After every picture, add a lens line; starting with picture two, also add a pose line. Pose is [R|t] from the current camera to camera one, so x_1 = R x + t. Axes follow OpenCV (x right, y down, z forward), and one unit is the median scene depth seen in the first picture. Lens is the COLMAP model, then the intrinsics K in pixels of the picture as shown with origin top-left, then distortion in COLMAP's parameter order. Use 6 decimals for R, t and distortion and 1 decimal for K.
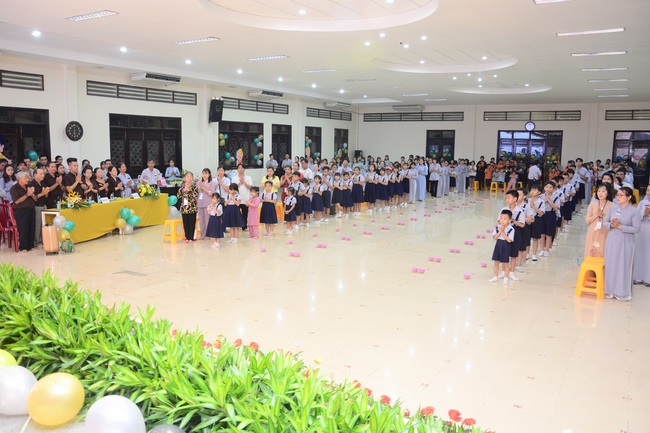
lens RADIAL K [[517.8, 0, 325.0], [0, 517.8, 216.5], [0, 0, 1]] dist [-0.124515, 0.113774]
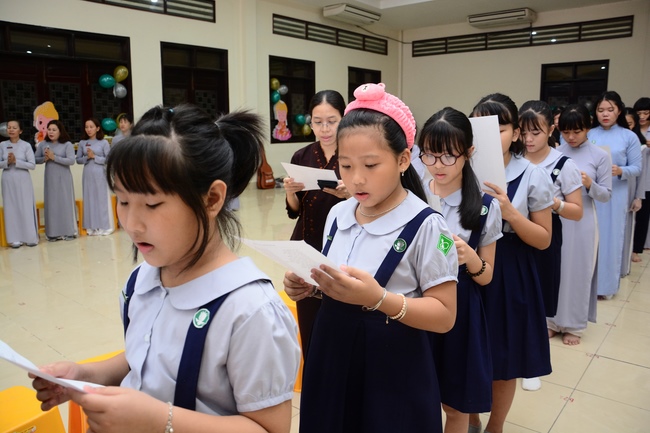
lens RADIAL K [[517.8, 0, 325.0], [0, 517.8, 216.5], [0, 0, 1]] dist [-0.124515, 0.113774]
pose [[0.989078, 0.004040, -0.147337, 0.074224], [0.001803, 0.999218, 0.039501, -0.050169], [0.147381, -0.039335, 0.988297, 0.542045]]
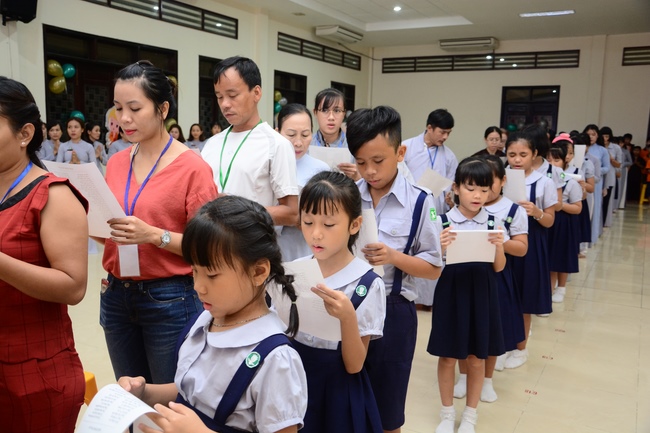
lens RADIAL K [[596.9, 0, 325.0], [0, 596.9, 216.5], [0, 0, 1]] dist [-0.009567, -0.005279]
pose [[0.999444, 0.008048, 0.032367, -0.006851], [-0.008103, 0.999966, 0.001559, -0.034504], [-0.032353, -0.001820, 0.999475, 0.412620]]
